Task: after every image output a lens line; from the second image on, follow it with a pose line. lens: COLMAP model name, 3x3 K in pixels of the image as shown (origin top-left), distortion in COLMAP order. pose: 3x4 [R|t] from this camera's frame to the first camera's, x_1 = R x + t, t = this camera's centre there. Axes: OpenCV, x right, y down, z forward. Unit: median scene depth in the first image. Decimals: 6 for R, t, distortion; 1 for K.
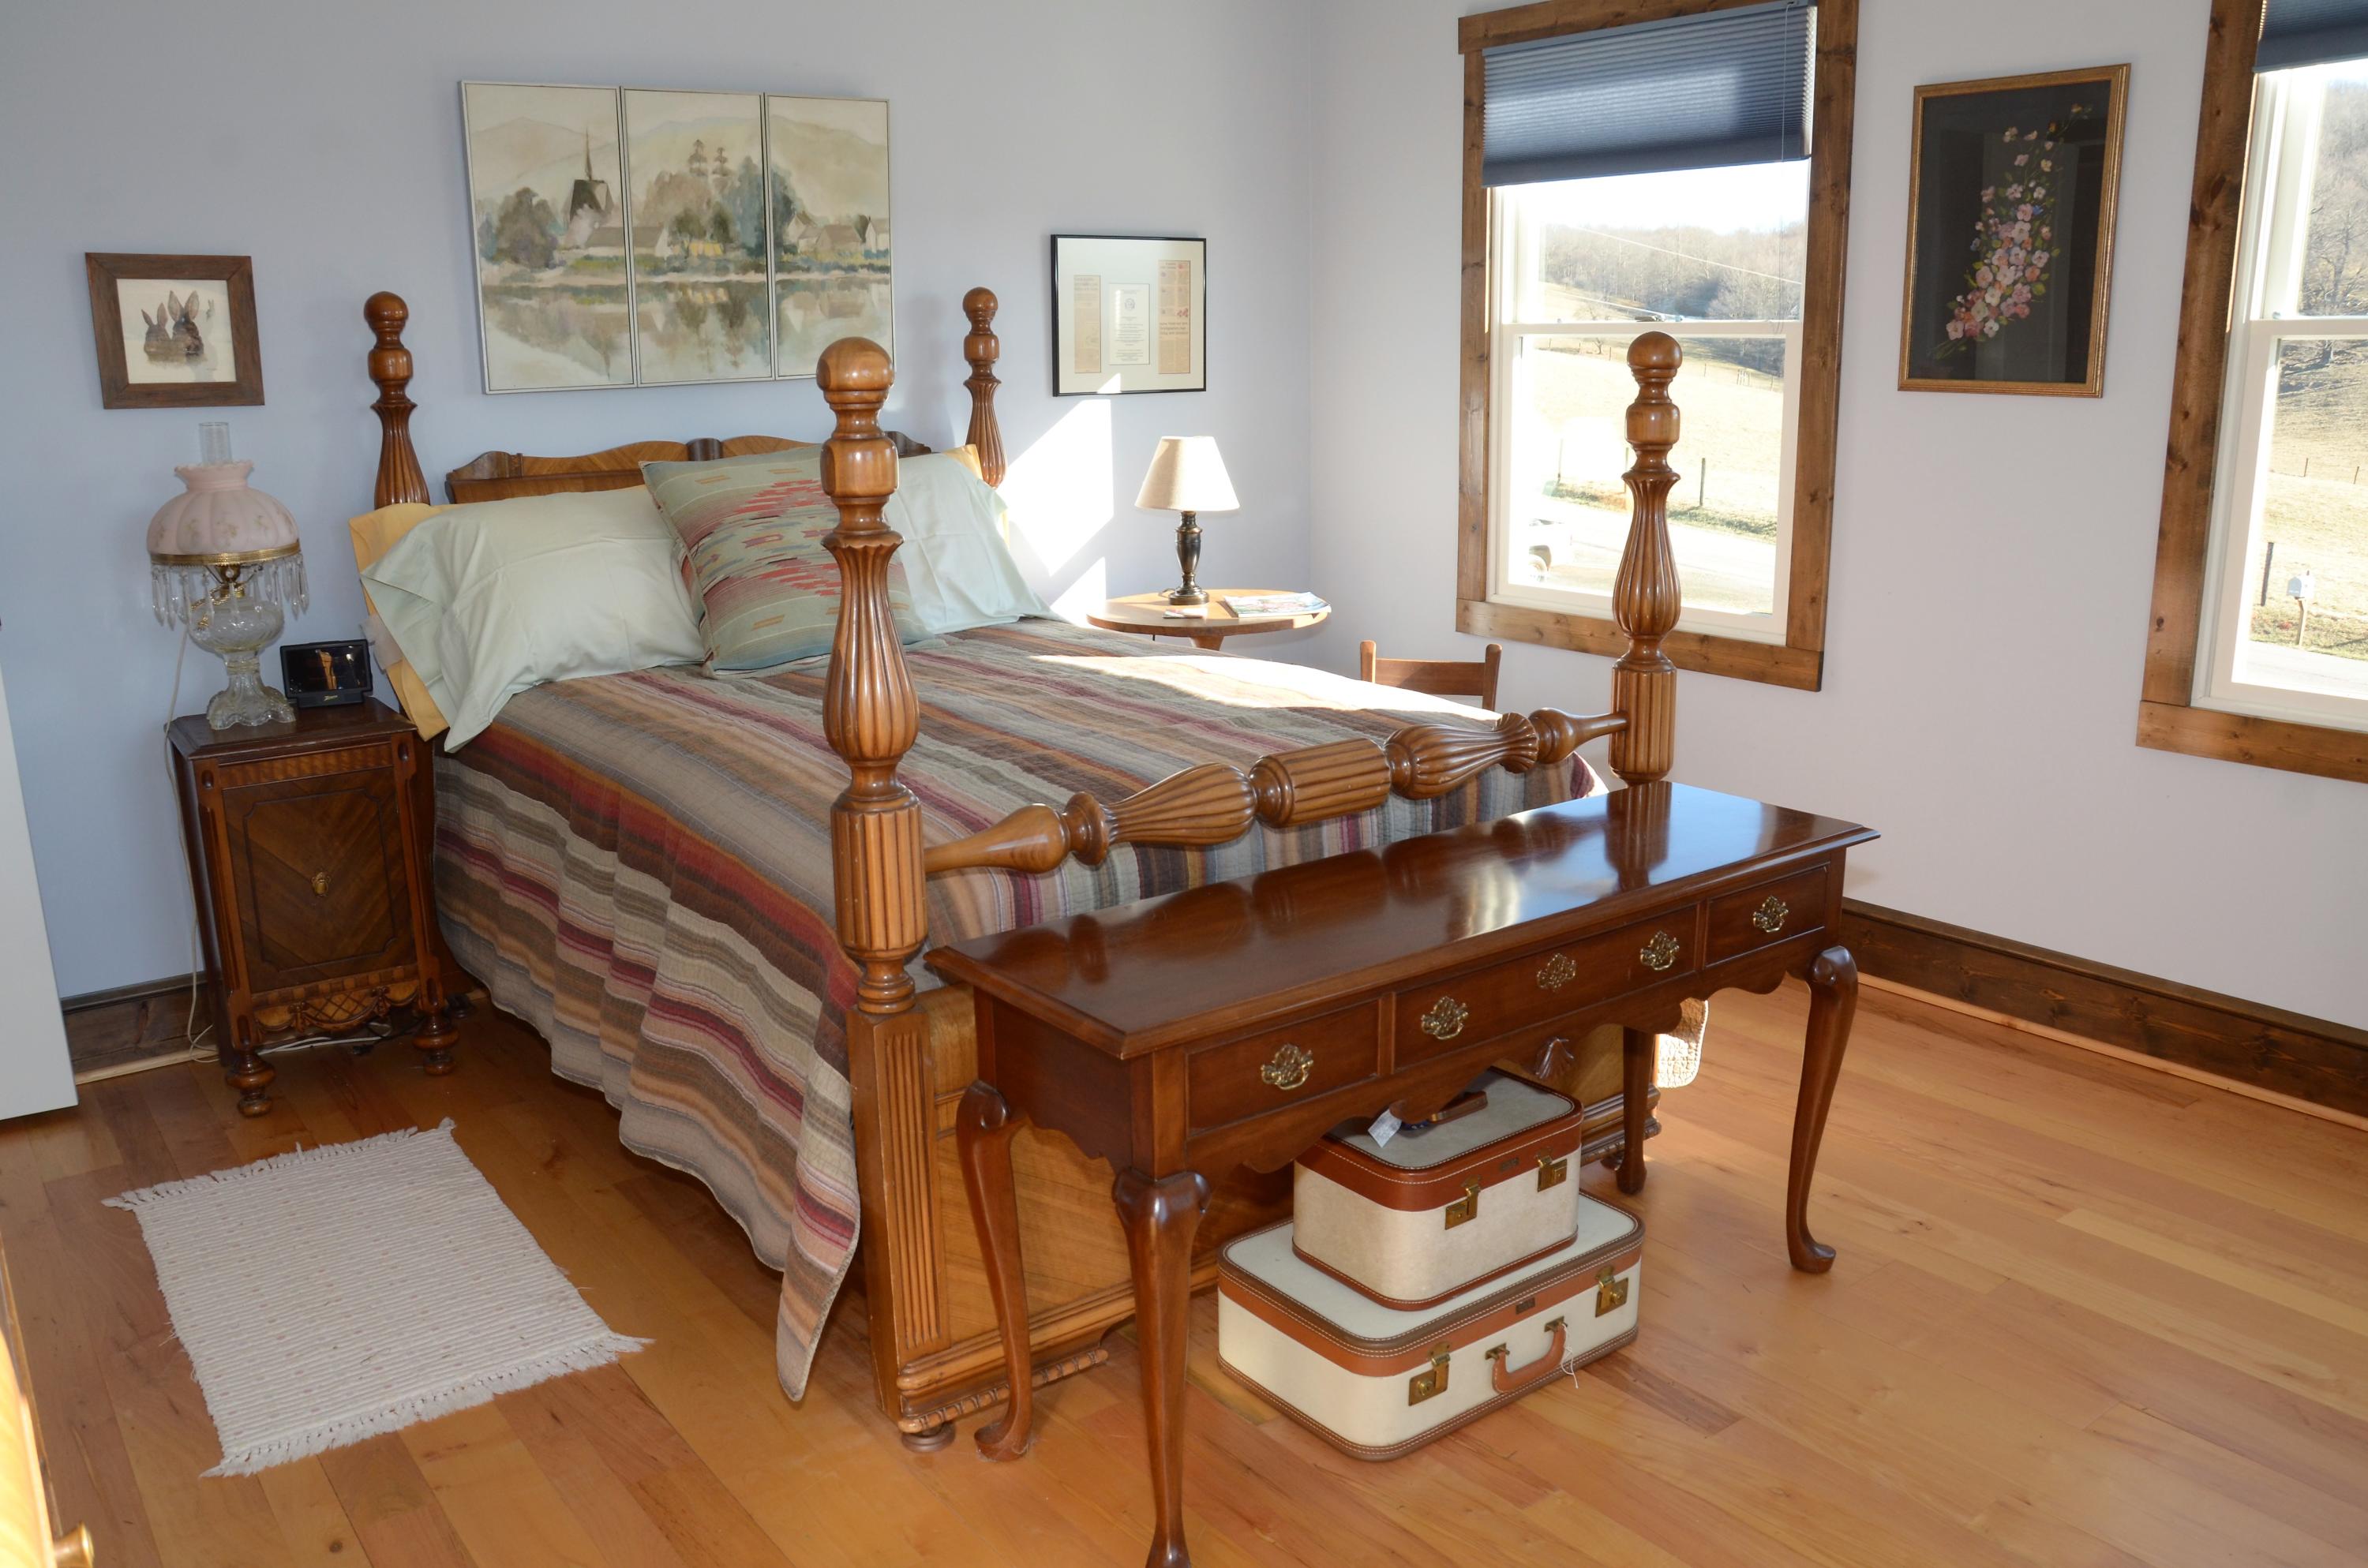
lens RADIAL K [[1867.9, 0, 1192.6], [0, 1867.9, 818.6], [0, 0, 1]] dist [-0.150899, 0.121239]
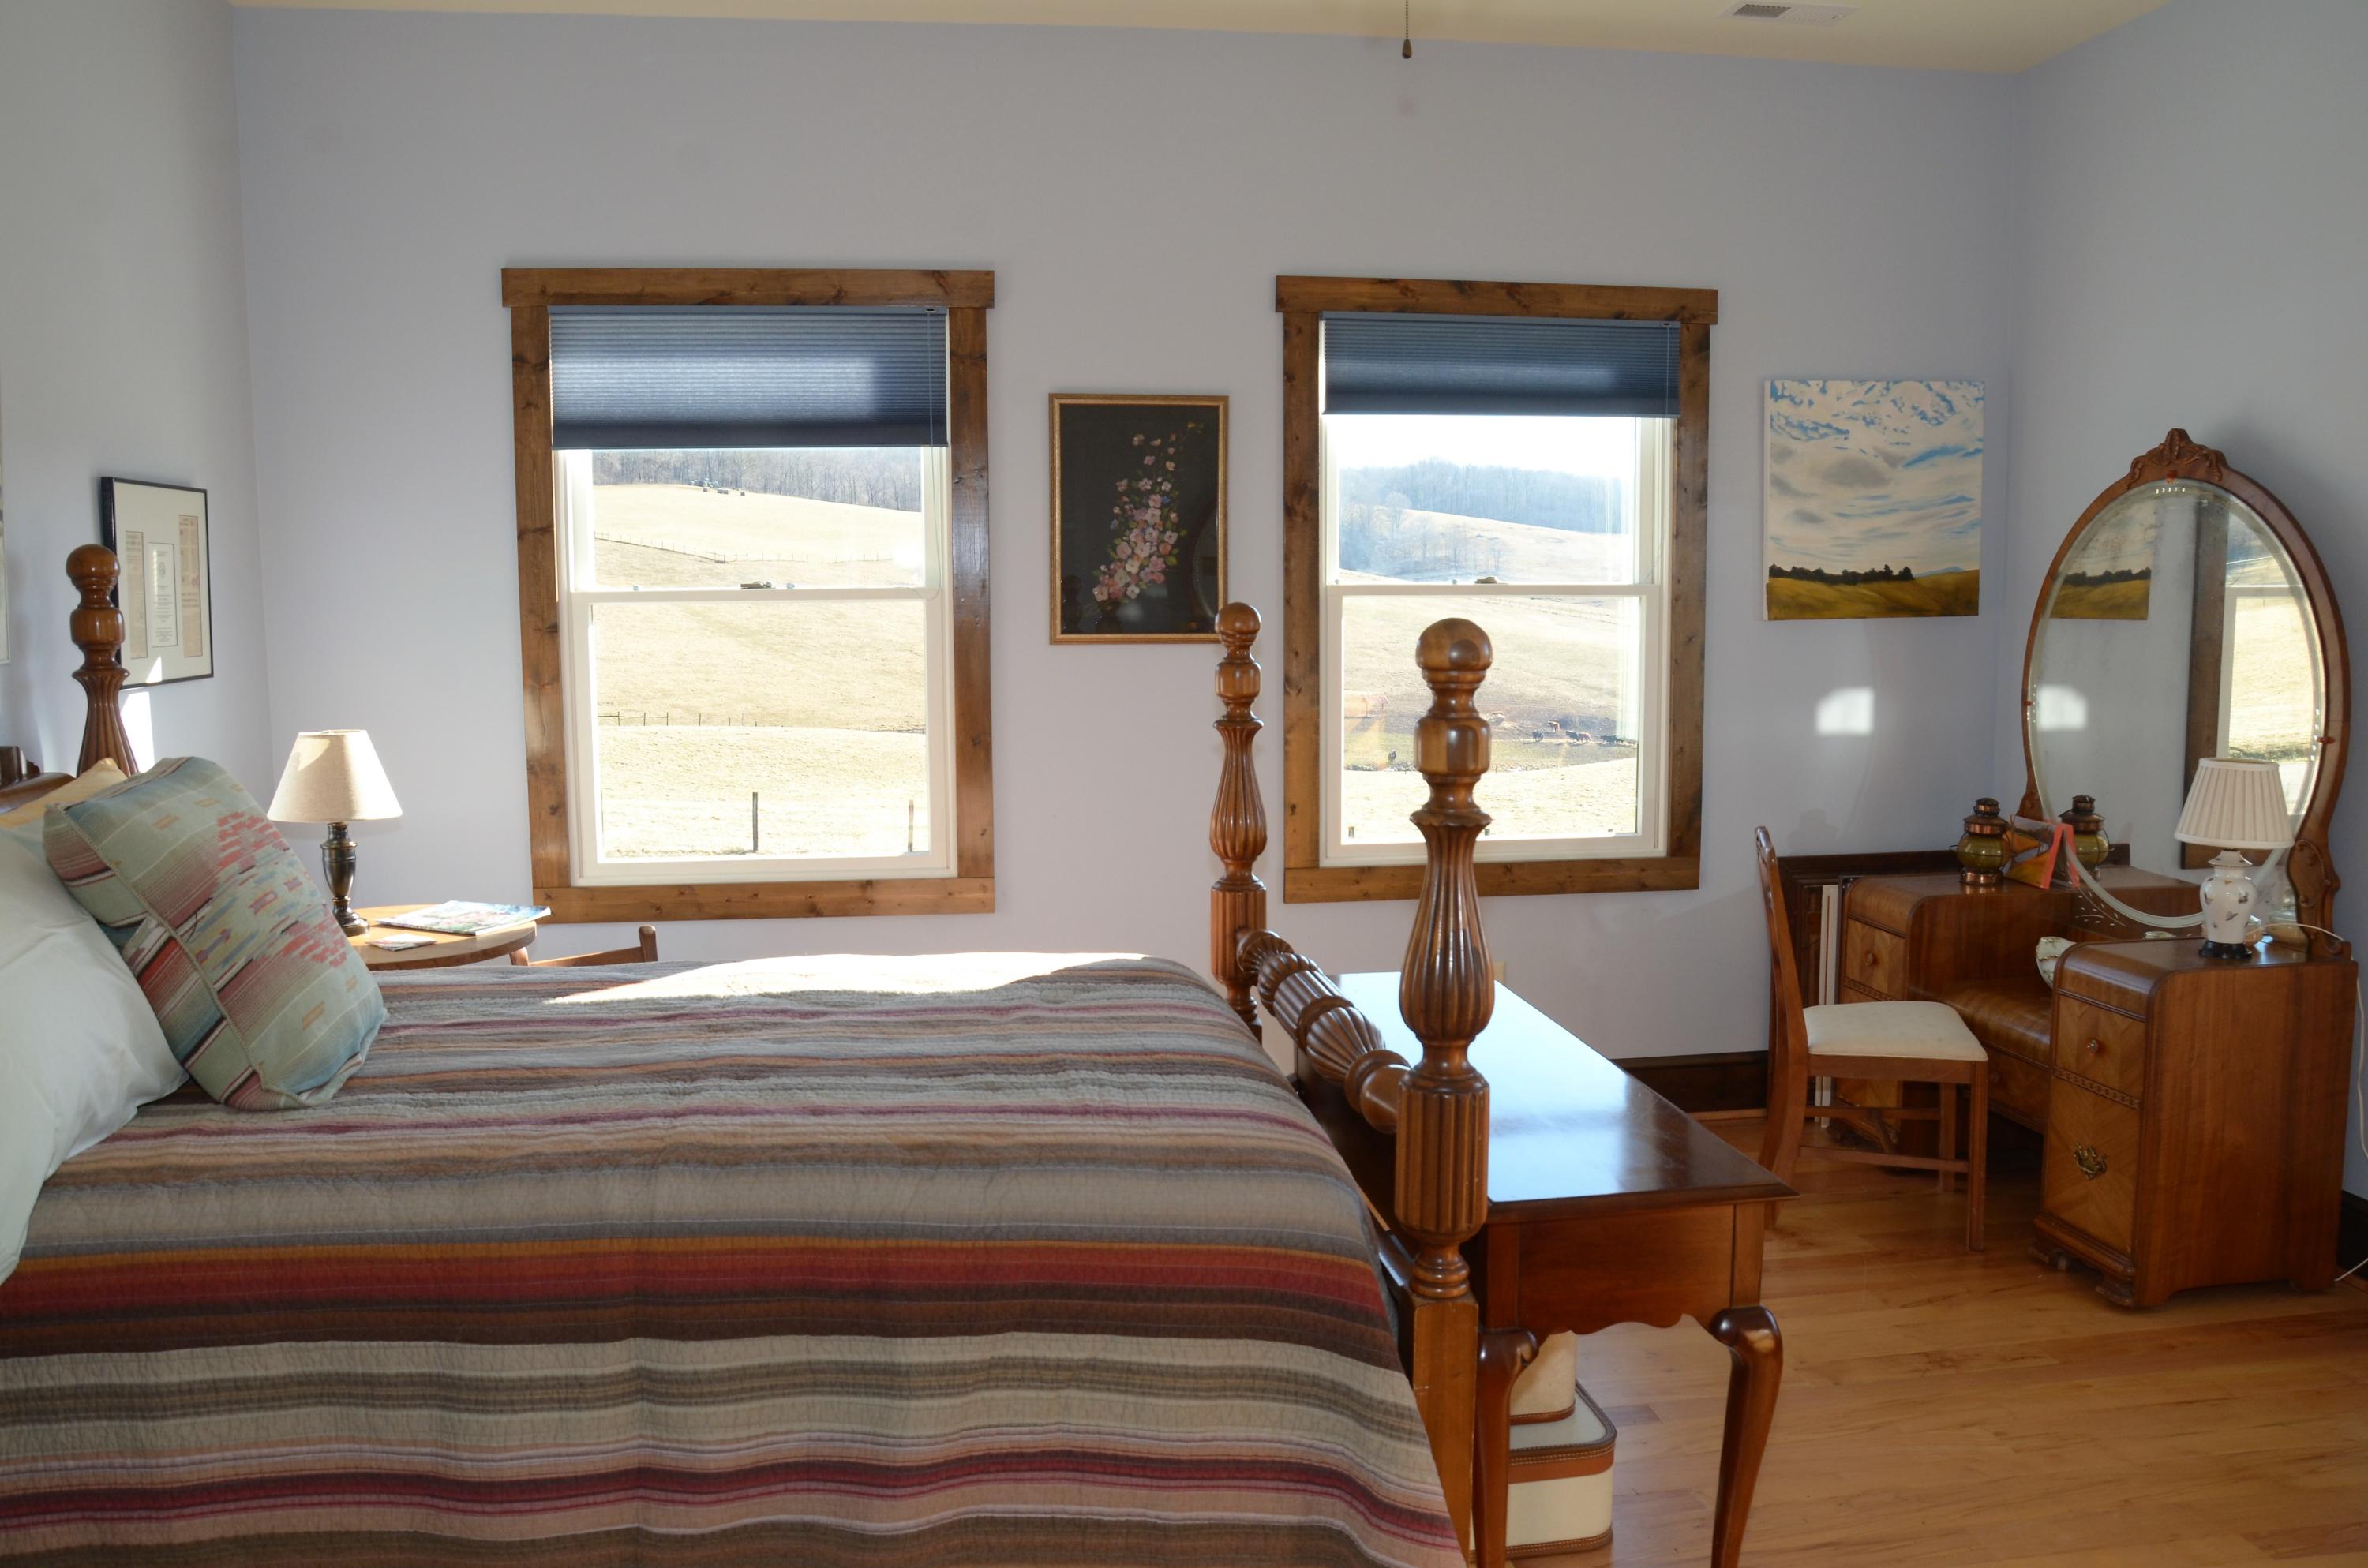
lens RADIAL K [[1867.9, 0, 1192.6], [0, 1867.9, 818.6], [0, 0, 1]] dist [-0.150899, 0.121239]
pose [[0.481000, -0.100233, 0.870972, -0.658301], [0.216045, 0.976359, -0.006951, -0.102125], [-0.849684, 0.191513, 0.491283, 0.369894]]
